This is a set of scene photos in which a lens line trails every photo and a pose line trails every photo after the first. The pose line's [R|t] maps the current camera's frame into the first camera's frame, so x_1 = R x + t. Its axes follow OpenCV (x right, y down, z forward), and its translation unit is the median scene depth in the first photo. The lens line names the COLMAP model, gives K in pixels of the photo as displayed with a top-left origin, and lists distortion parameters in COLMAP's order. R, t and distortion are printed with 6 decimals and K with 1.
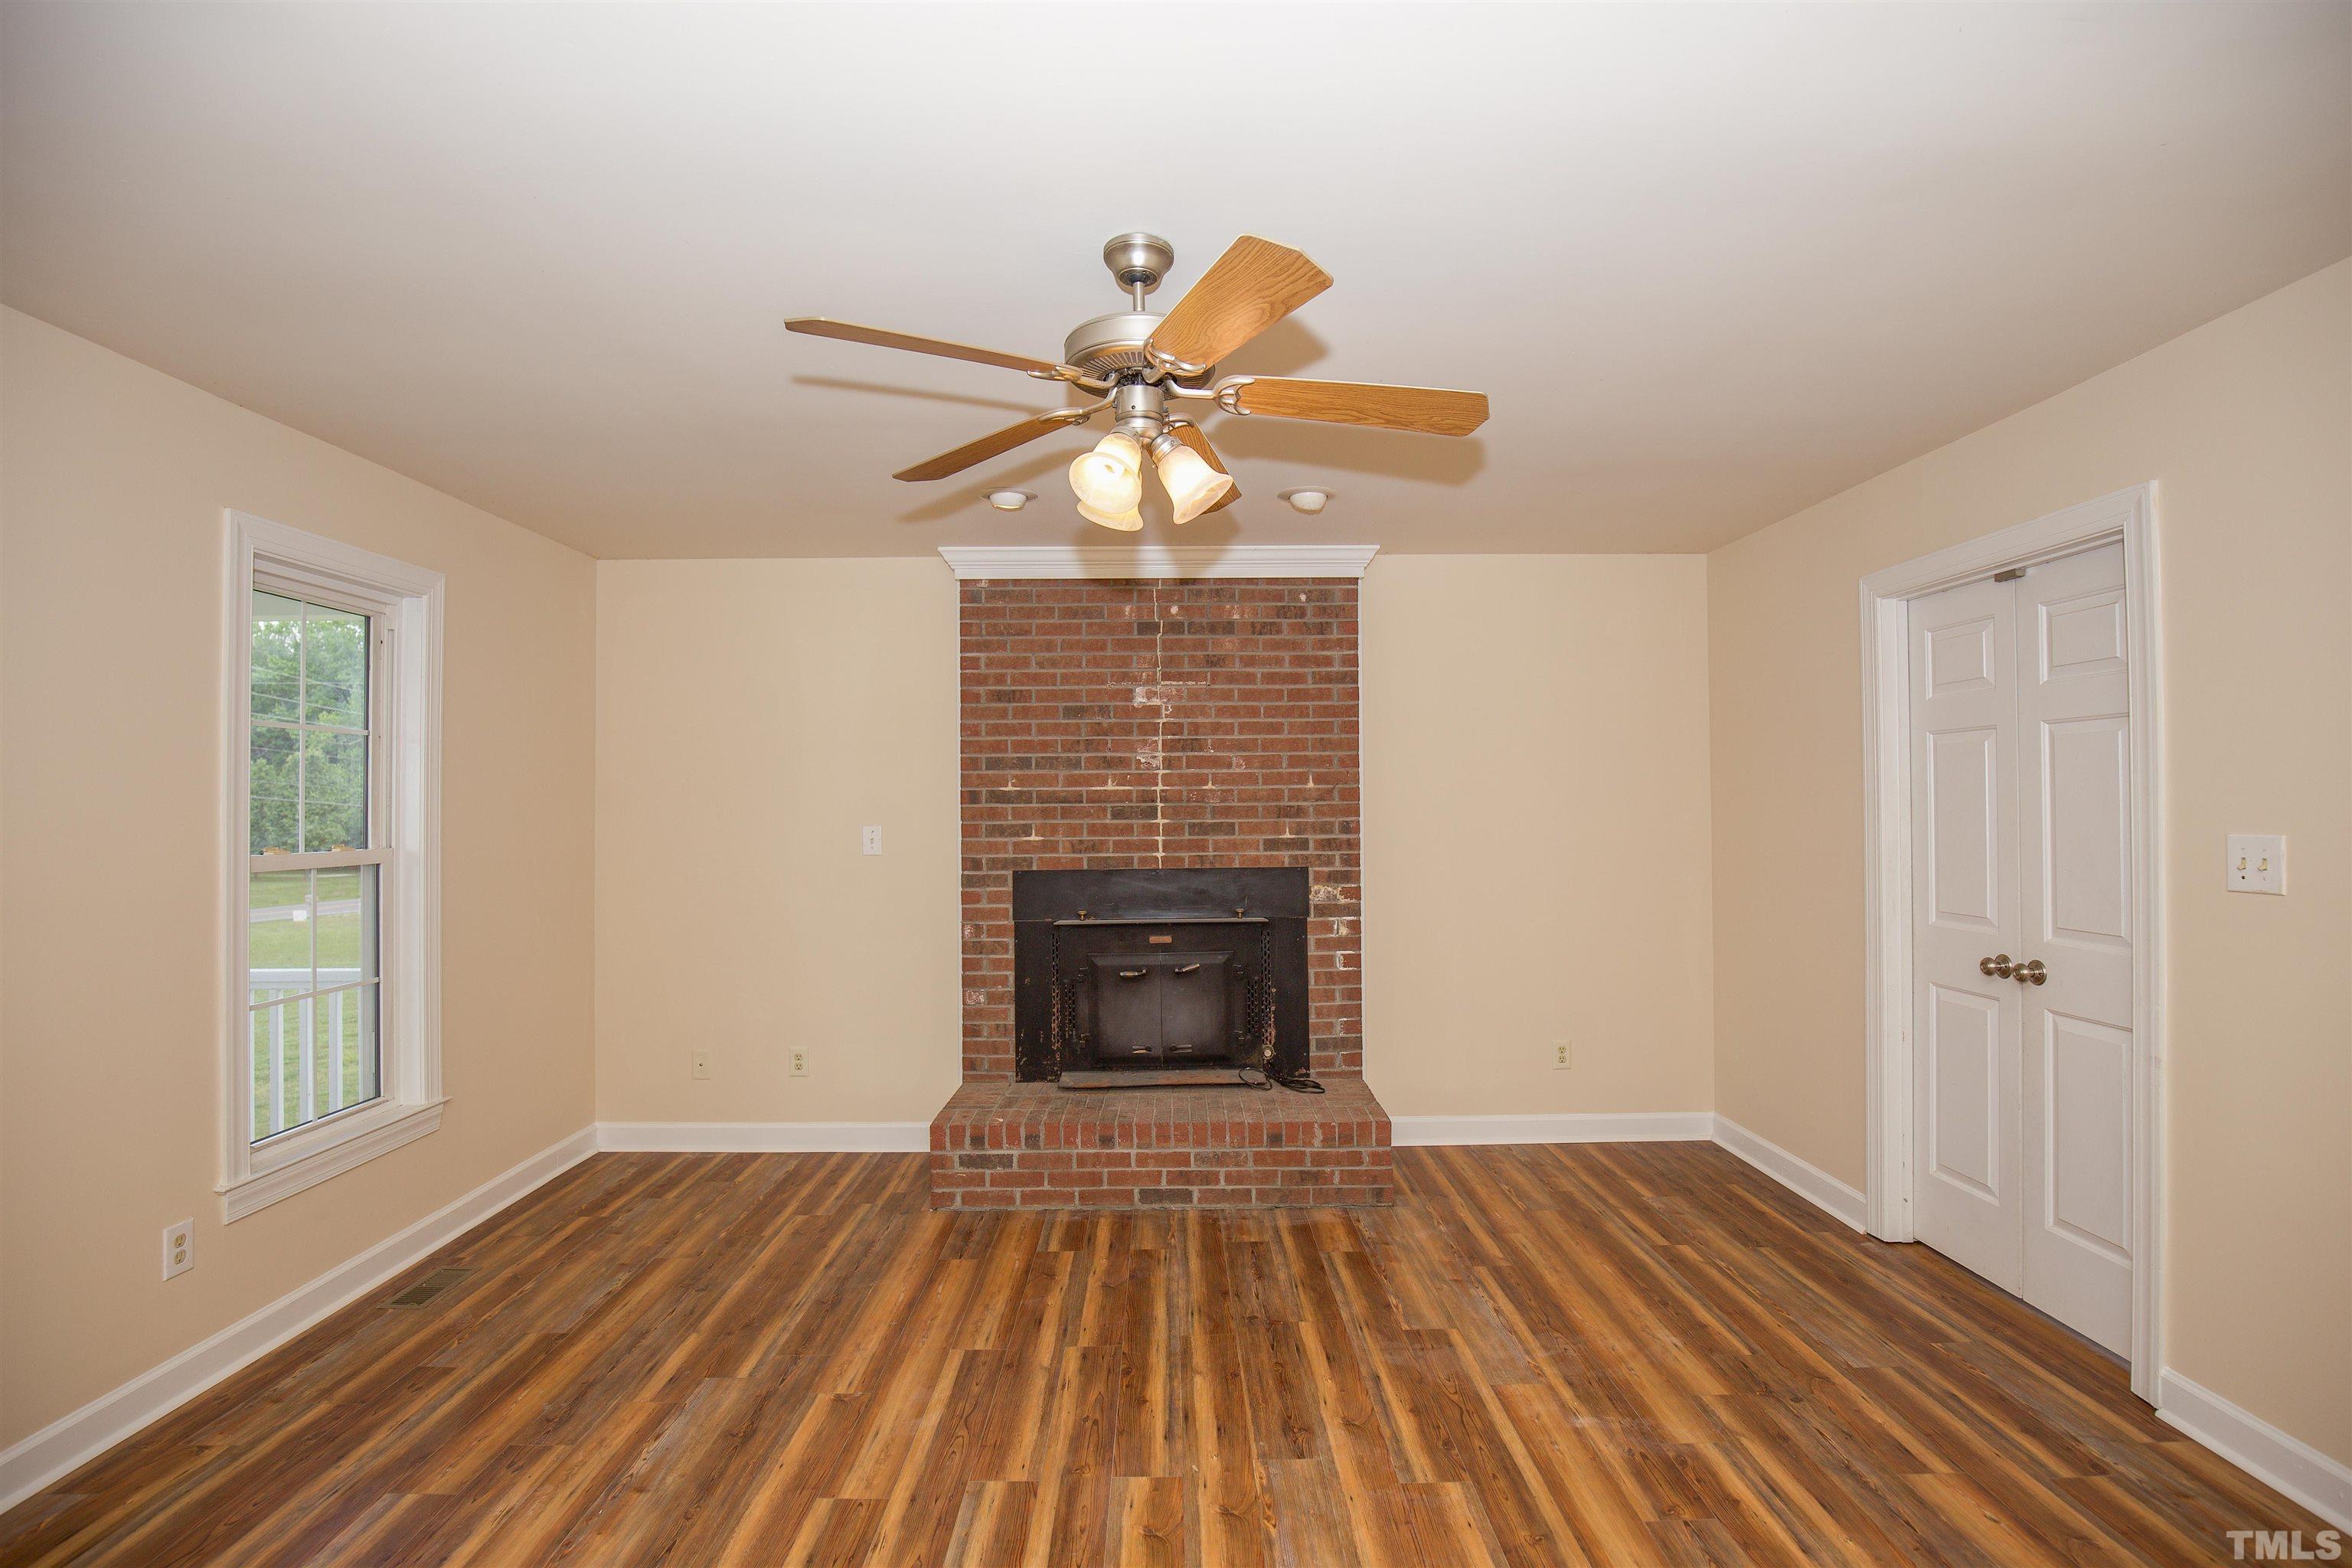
lens RADIAL K [[1101.9, 0, 1176.0], [0, 1101.9, 784.0], [0, 0, 1]] dist [-0.035811, 0.006583]
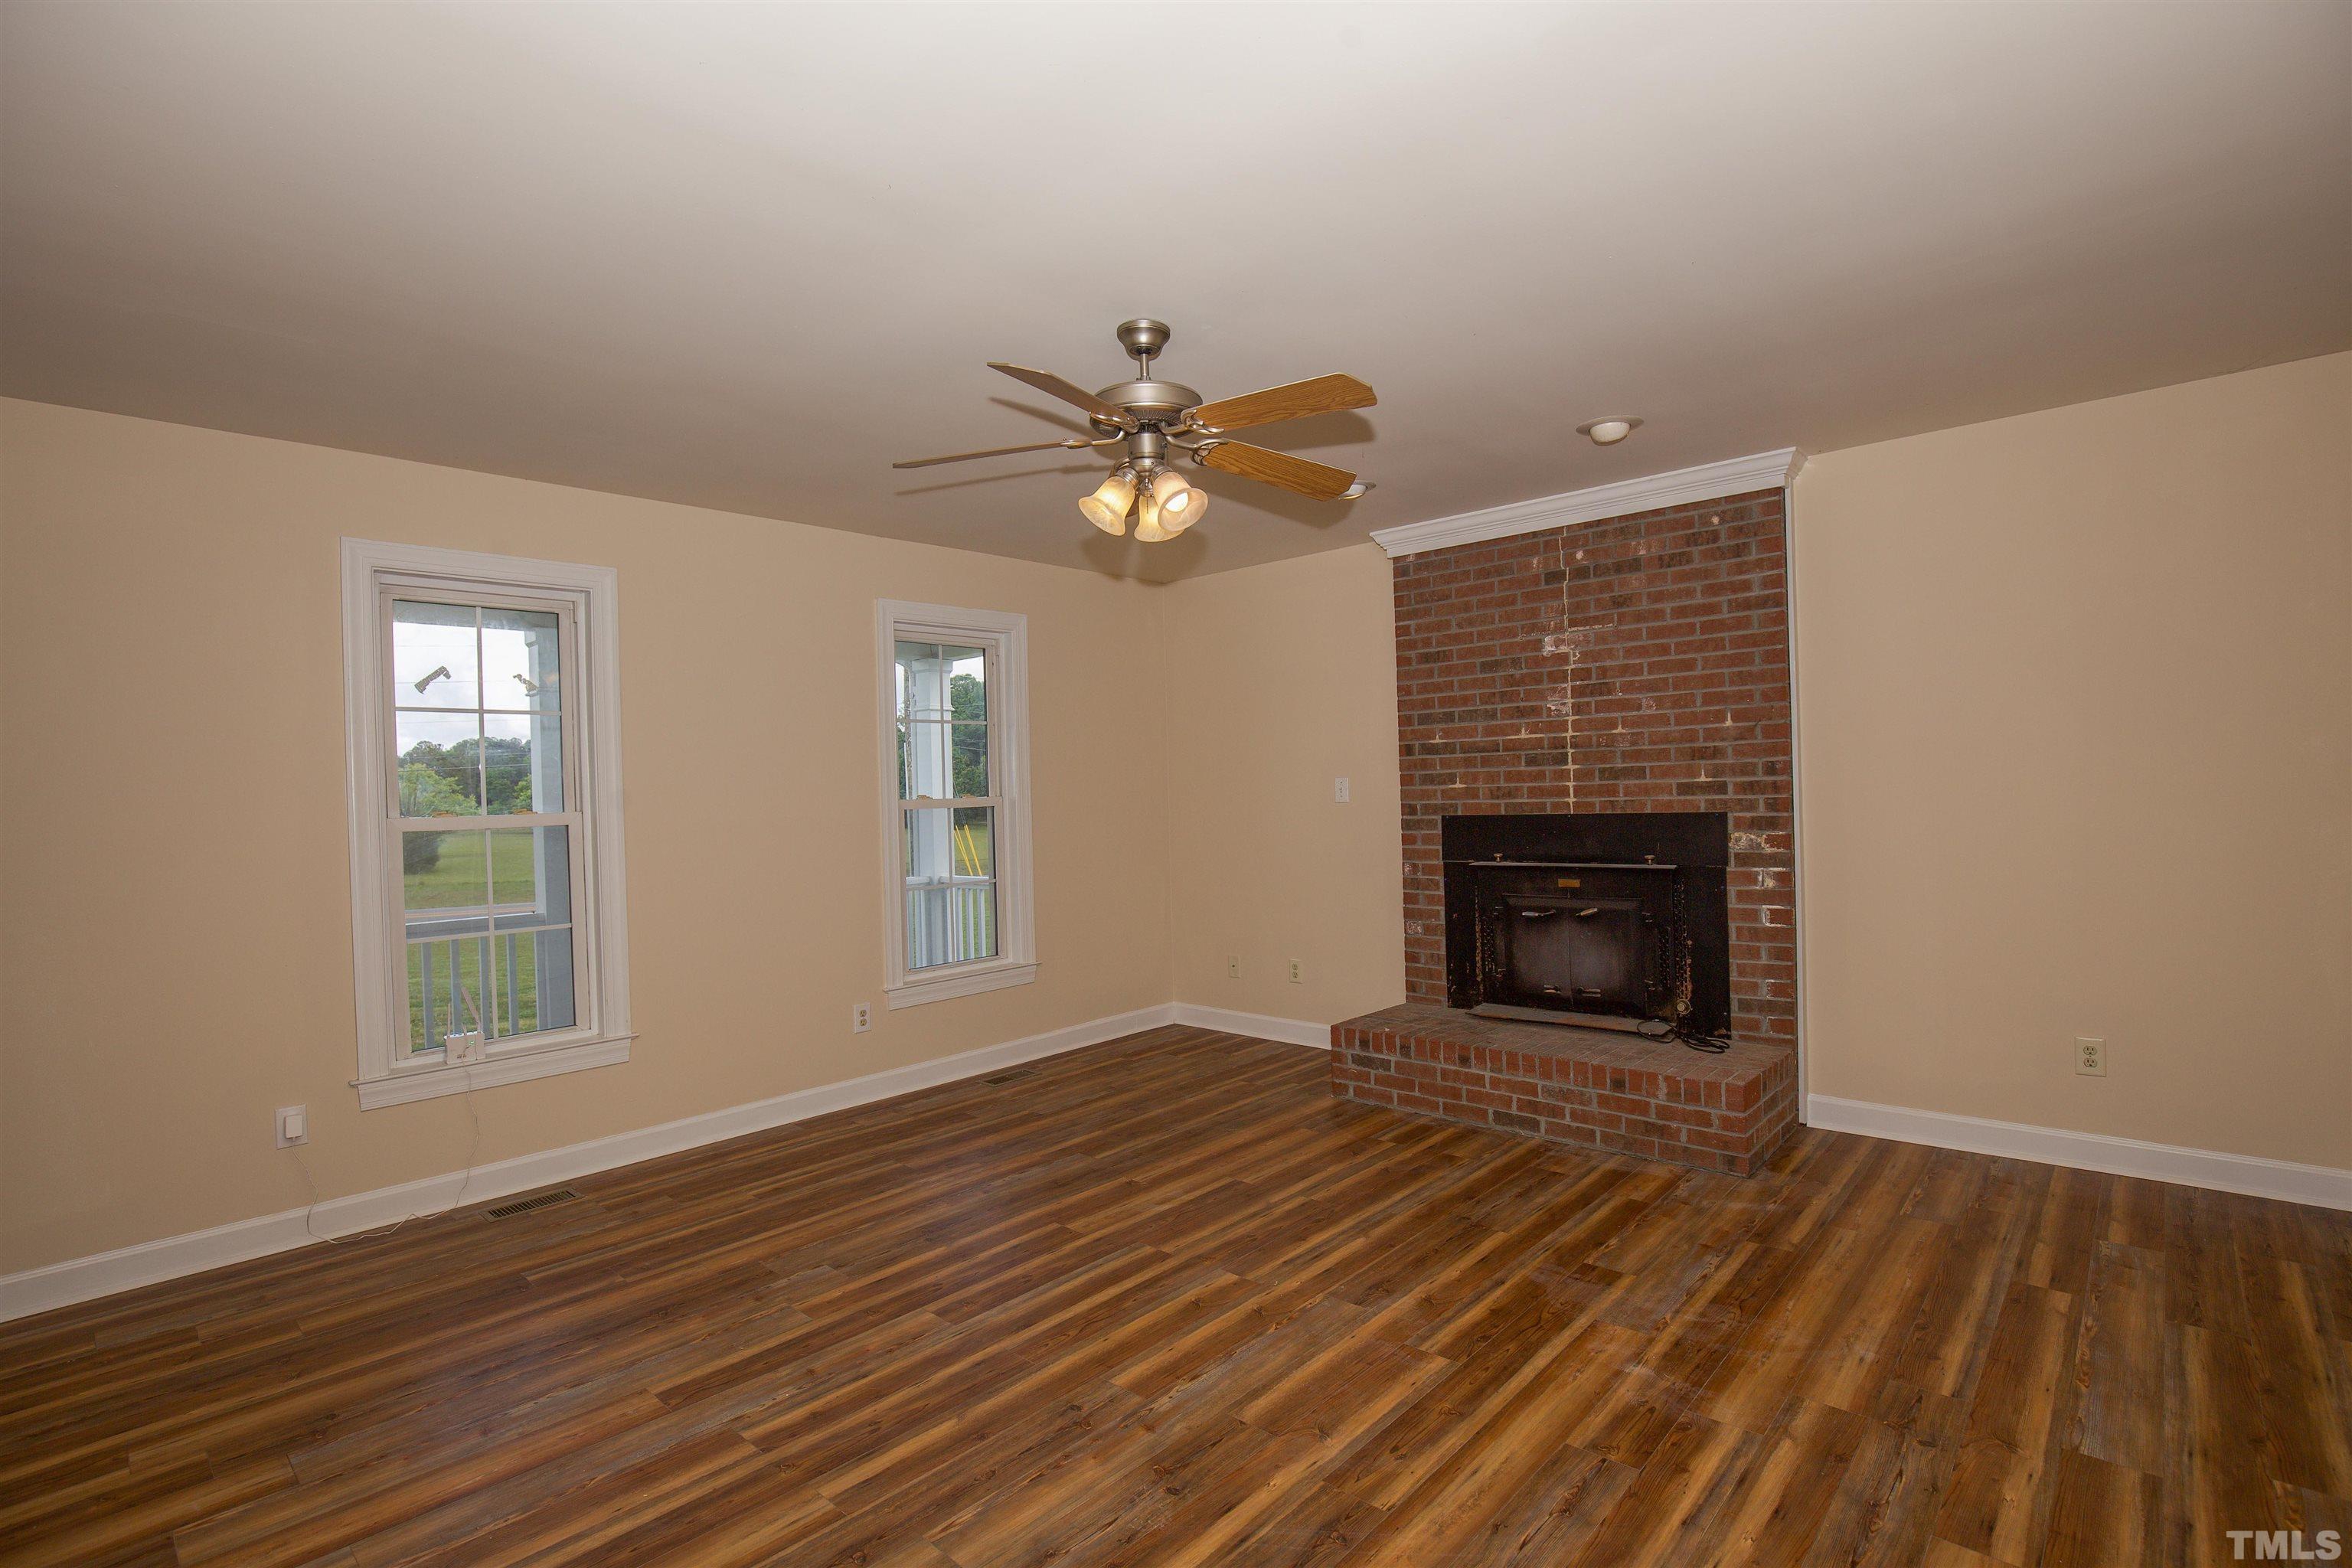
lens RADIAL K [[1101.9, 0, 1176.0], [0, 1101.9, 784.0], [0, 0, 1]] dist [-0.035811, 0.006583]
pose [[0.728902, -0.016547, -0.684418, 0.412308], [0.038761, 0.999102, 0.017126, 0.018177], [0.683520, -0.039012, 0.728888, 0.018297]]
